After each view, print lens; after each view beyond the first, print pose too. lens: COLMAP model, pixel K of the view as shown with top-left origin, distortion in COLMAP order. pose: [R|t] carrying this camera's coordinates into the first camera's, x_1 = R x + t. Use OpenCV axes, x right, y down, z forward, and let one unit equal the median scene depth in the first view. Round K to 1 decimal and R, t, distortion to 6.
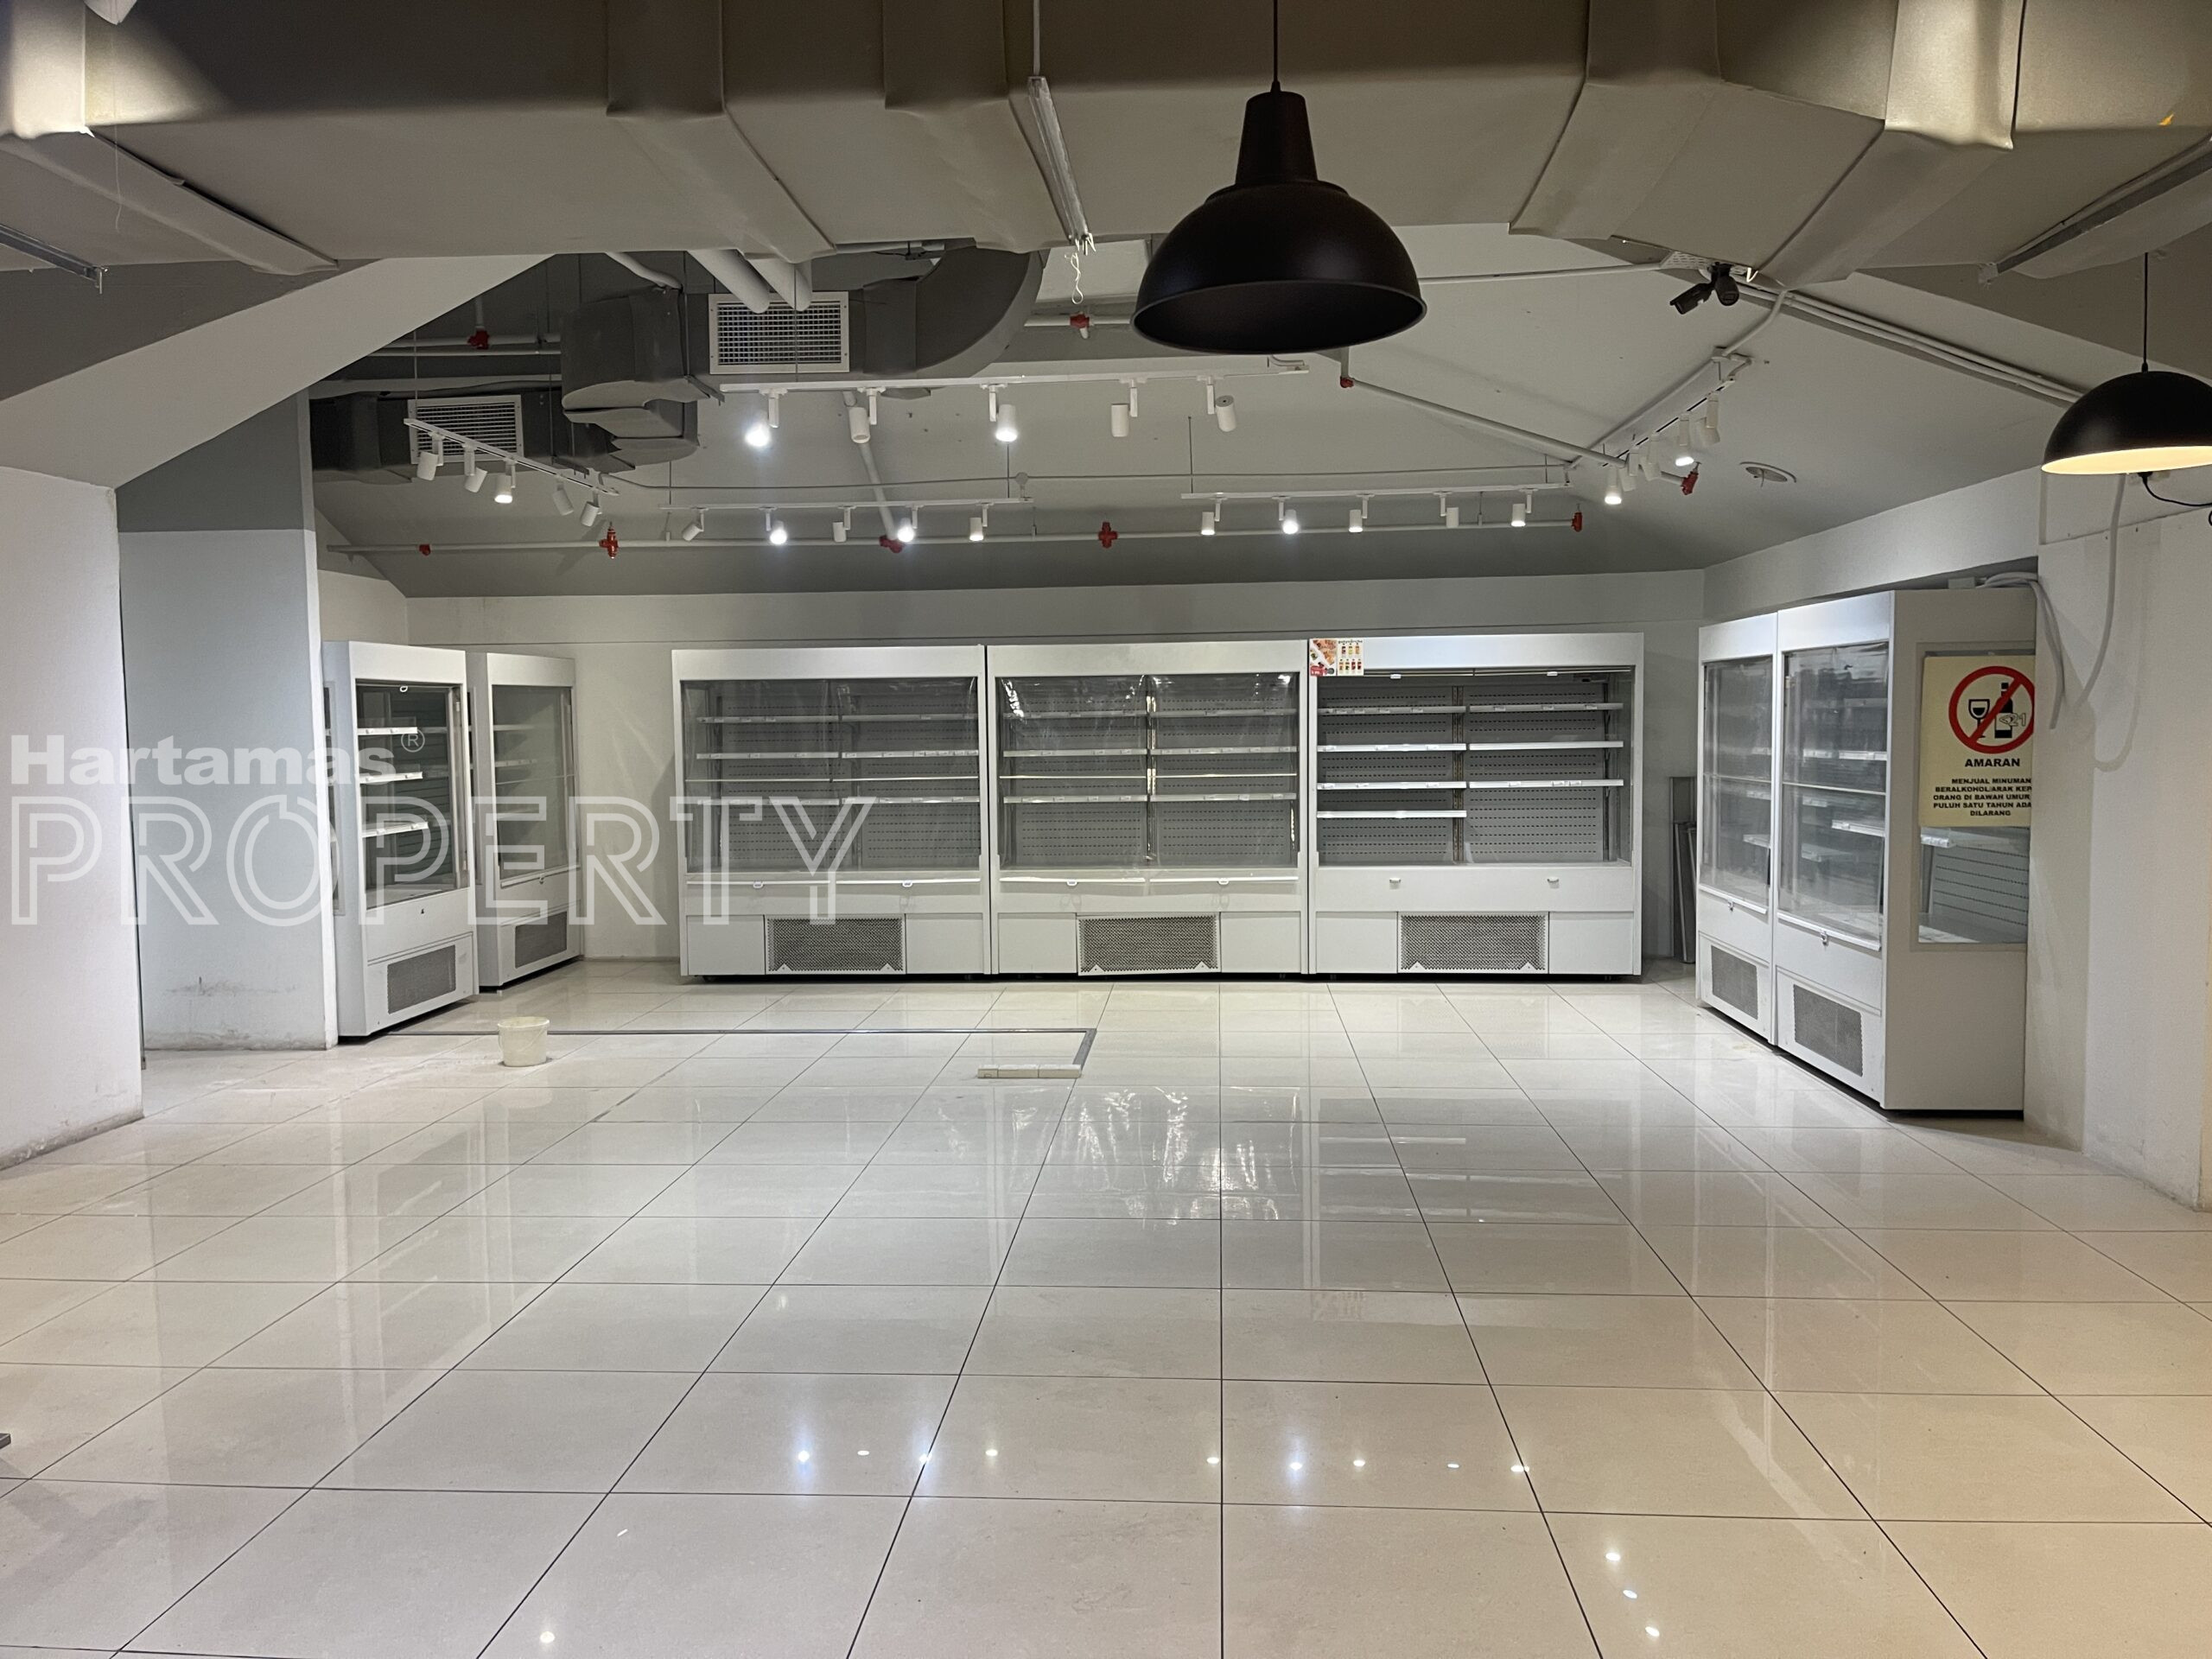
lens RADIAL K [[1540.8, 0, 1106.0], [0, 1540.8, 829.5], [0, 0, 1]] dist [0.004446, 0.001135]
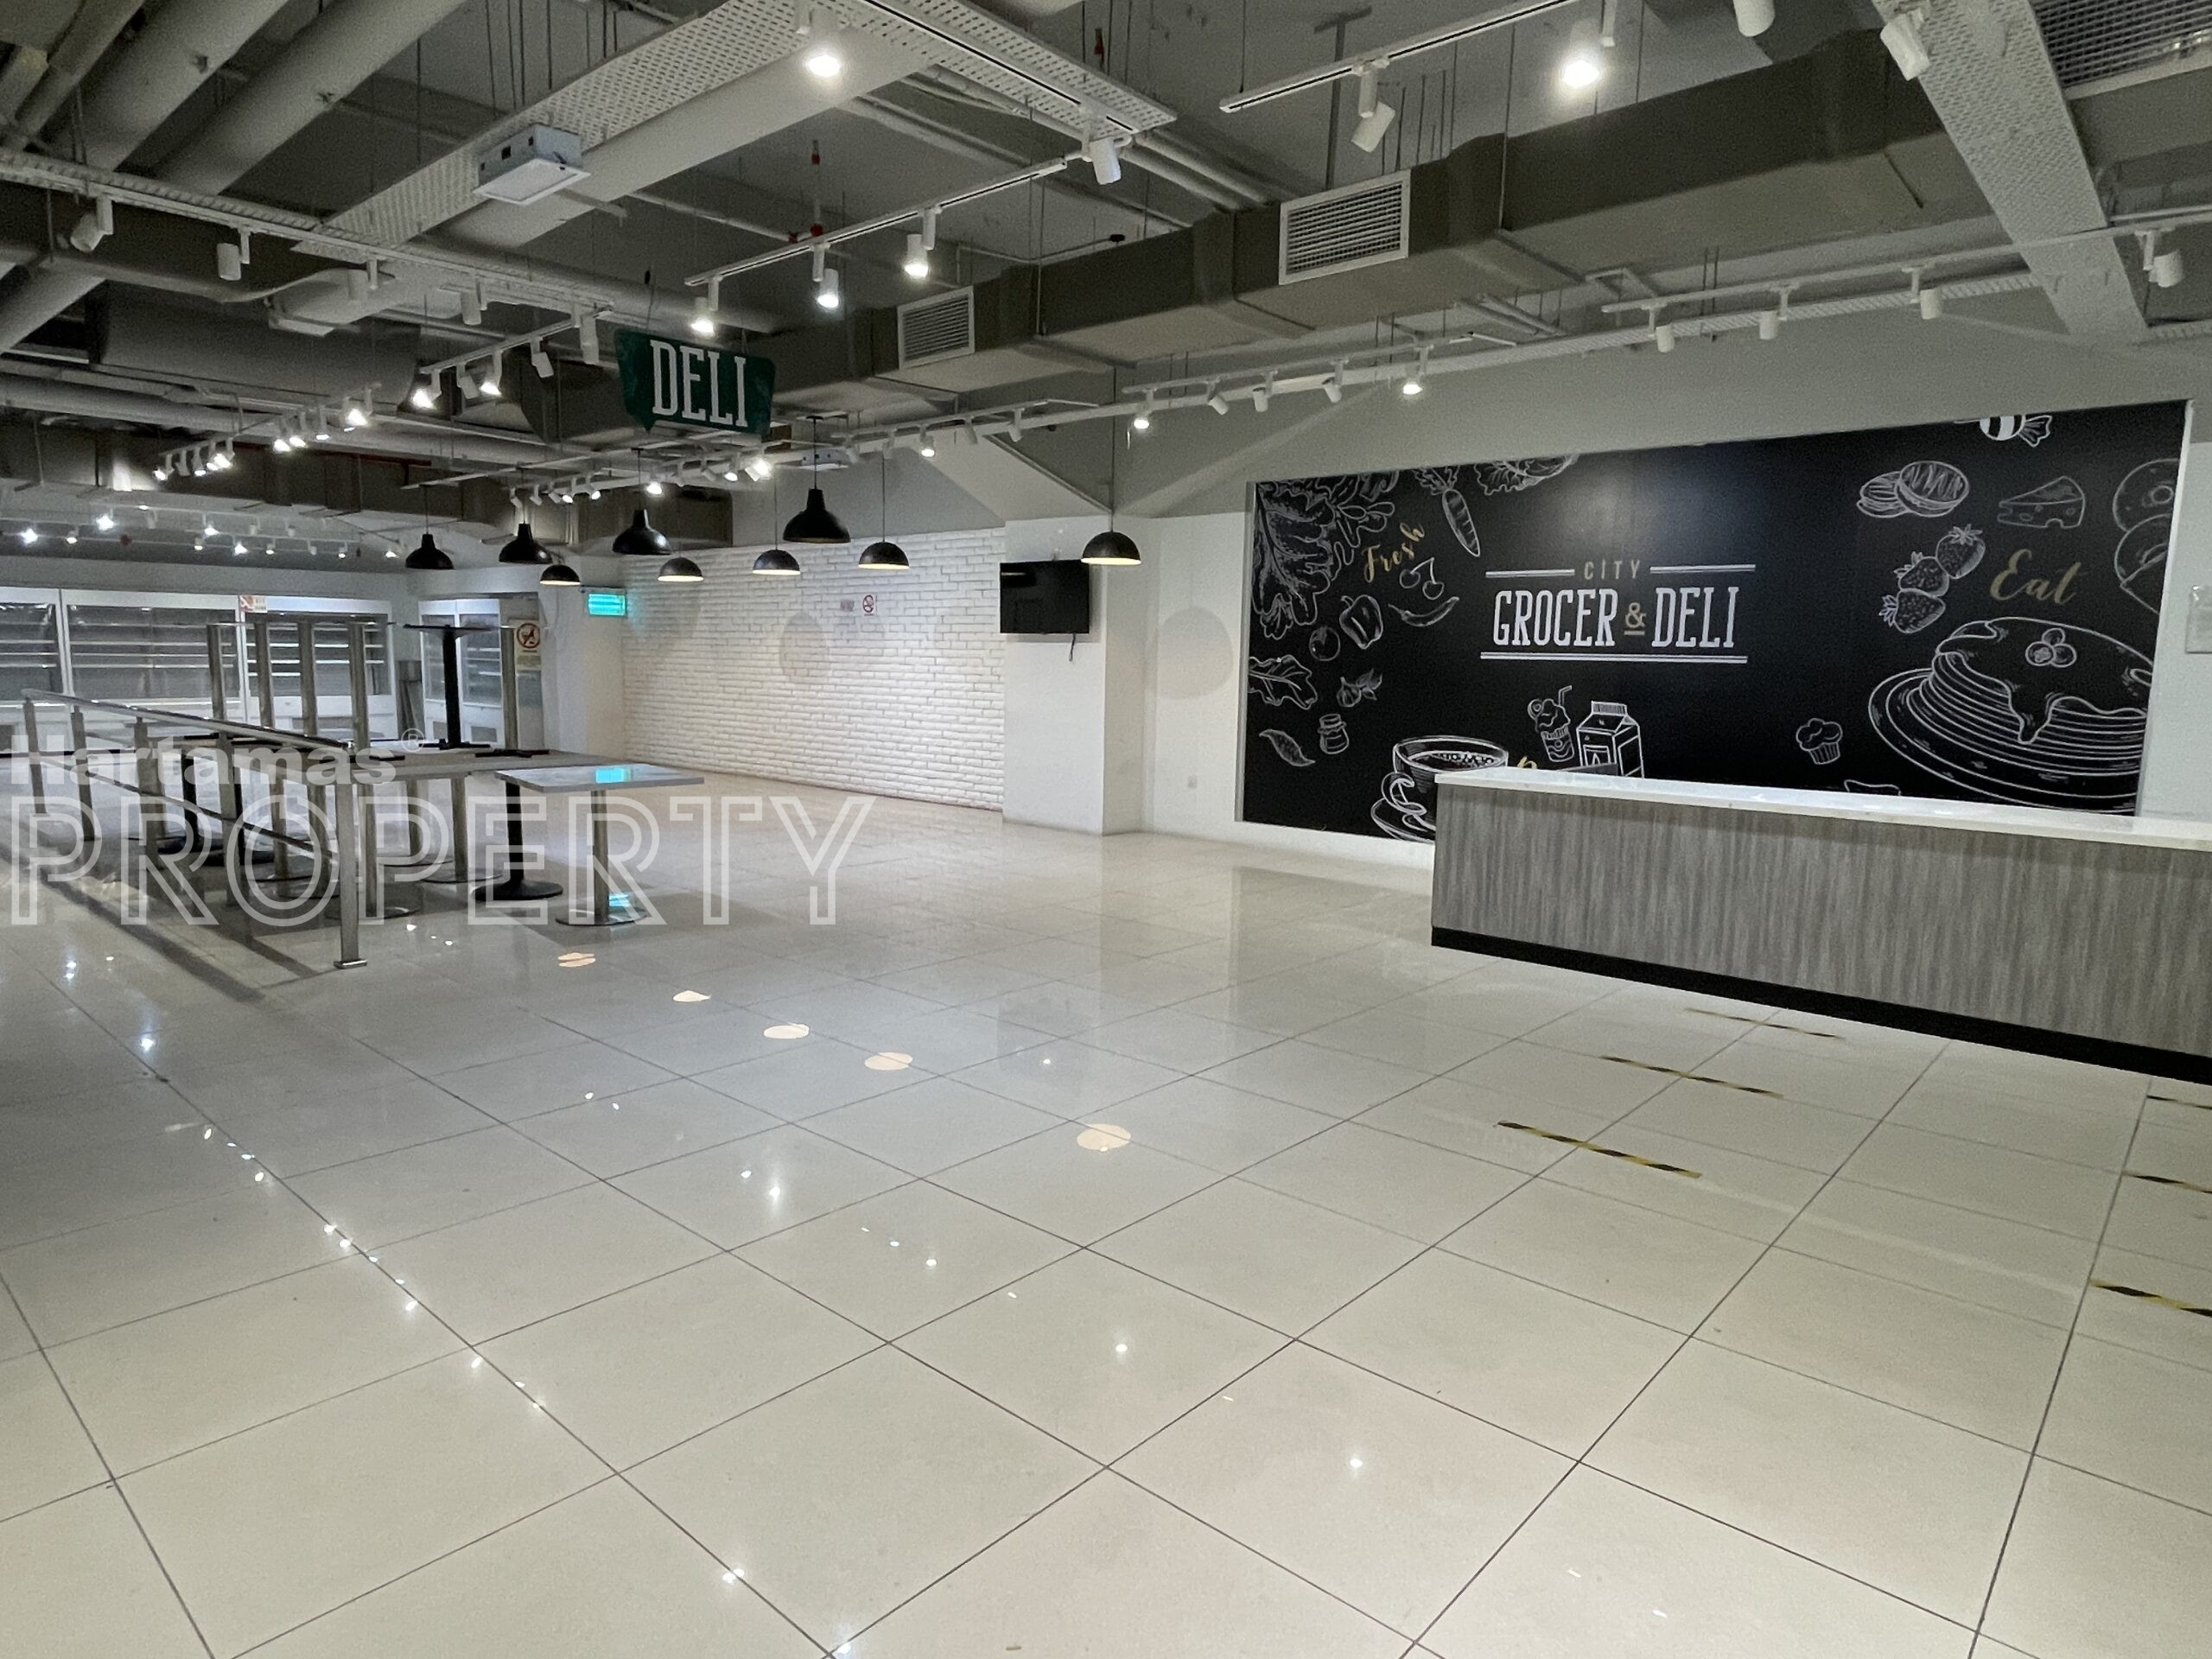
lens RADIAL K [[1369.9, 0, 1106.0], [0, 1369.9, 829.5], [0, 0, 1]] dist [-0.002076, -0.000486]
pose [[0.589952, -0.078264, 0.803637, -1.060631], [0.033356, 0.996804, 0.072590, 0.160391], [-0.806749, -0.016018, 0.590677, -1.699618]]
